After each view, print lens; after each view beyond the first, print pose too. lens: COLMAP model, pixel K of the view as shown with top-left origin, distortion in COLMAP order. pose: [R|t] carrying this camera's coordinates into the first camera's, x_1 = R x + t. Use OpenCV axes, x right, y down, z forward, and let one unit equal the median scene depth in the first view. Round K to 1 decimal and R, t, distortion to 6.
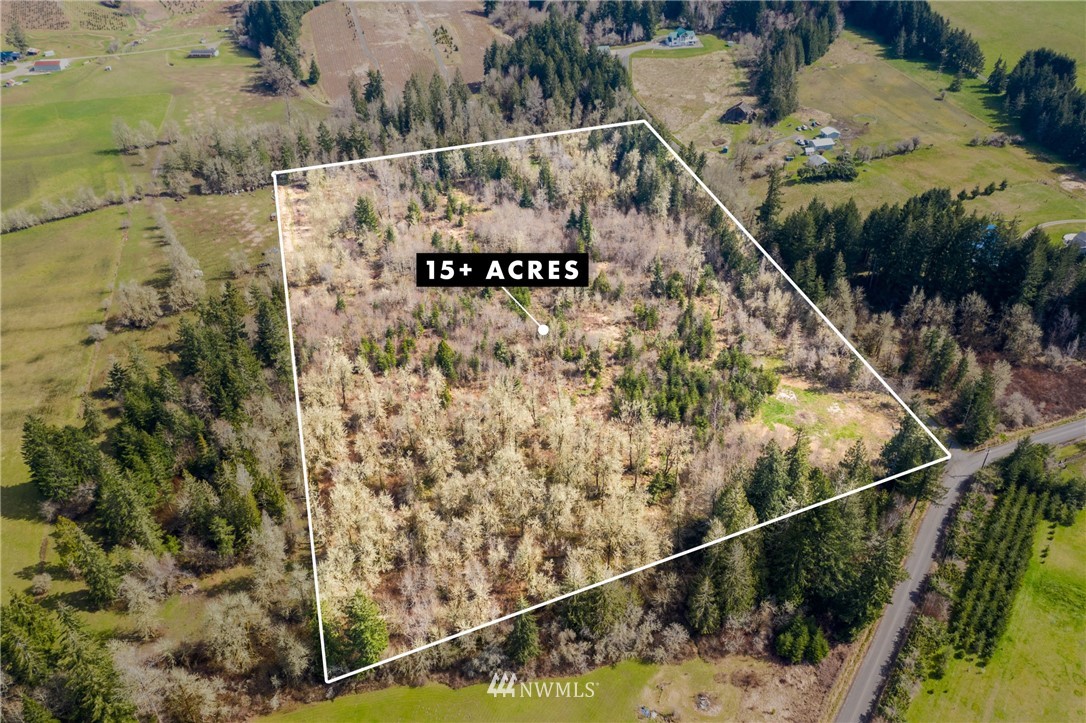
lens RADIAL K [[869.5, 0, 541.0], [0, 869.5, 356.3], [0, 0, 1]] dist [-0.009424, -0.004392]
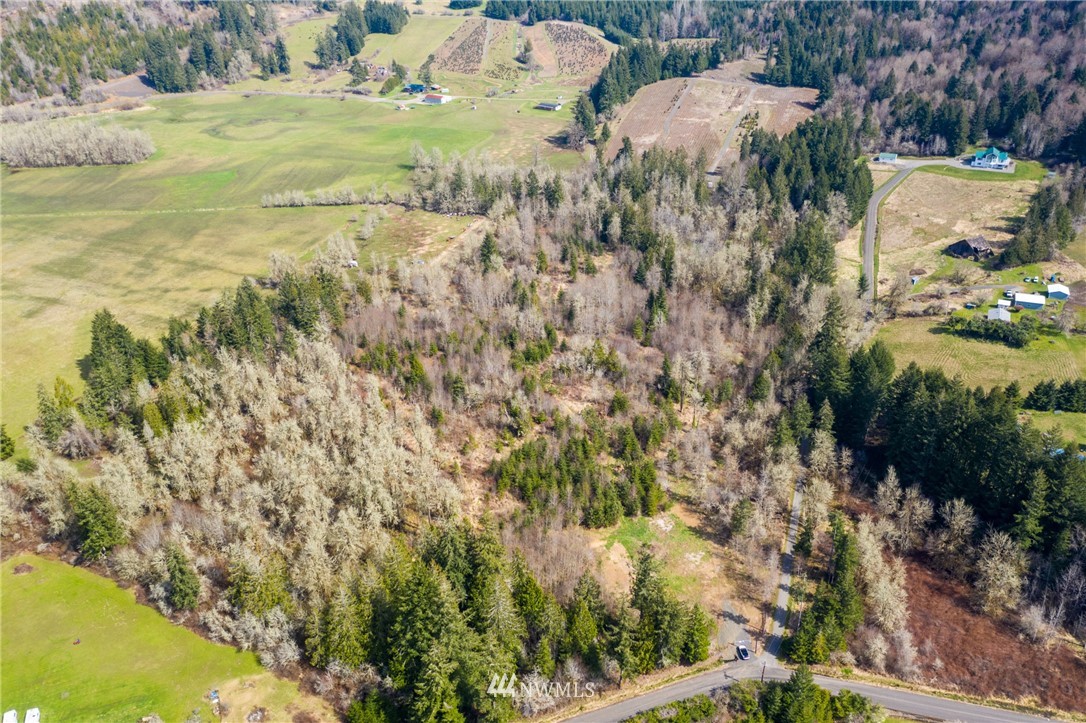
lens RADIAL K [[869.5, 0, 546.8], [0, 869.5, 361.3], [0, 0, 1]] dist [-0.009424, -0.004392]
pose [[0.800495, 0.280431, -0.529685, 0.393672], [-0.326114, 0.945300, 0.007625, -0.051080], [0.502850, 0.166635, 0.848160, 0.106010]]
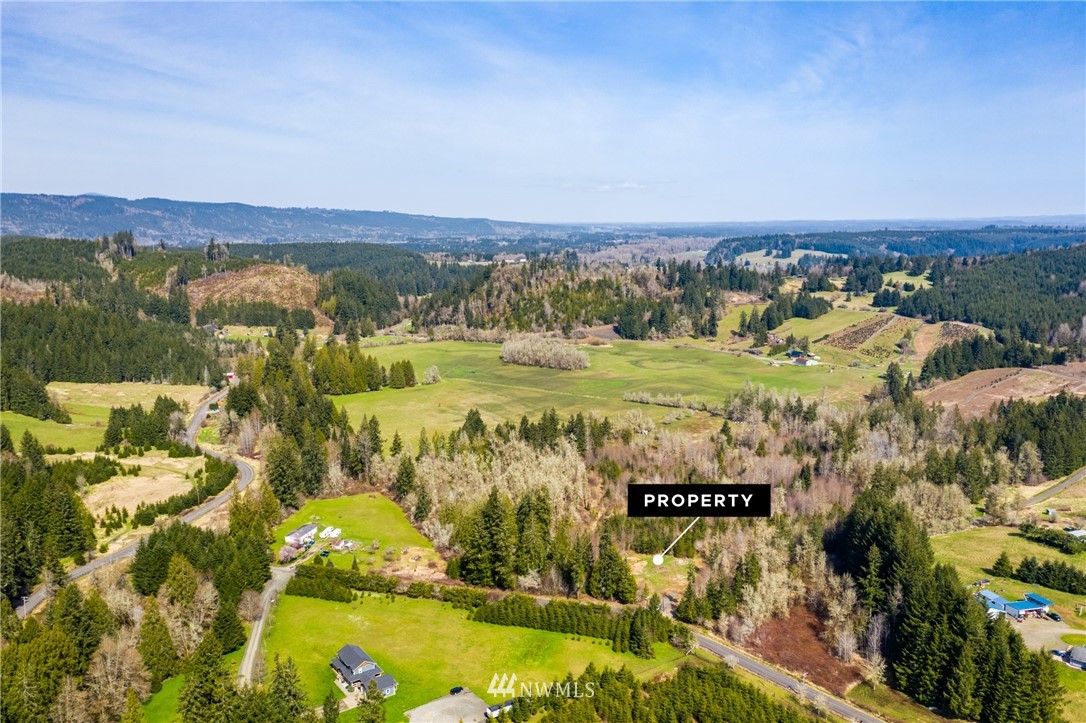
lens RADIAL K [[869.5, 0, 535.2], [0, 869.5, 361.3], [0, 0, 1]] dist [-0.009424, -0.004392]
pose [[0.293536, 0.157740, -0.942844, 0.930582], [-0.547488, 0.836256, -0.030542, -0.032842], [0.783641, 0.525161, 0.331832, 0.134458]]
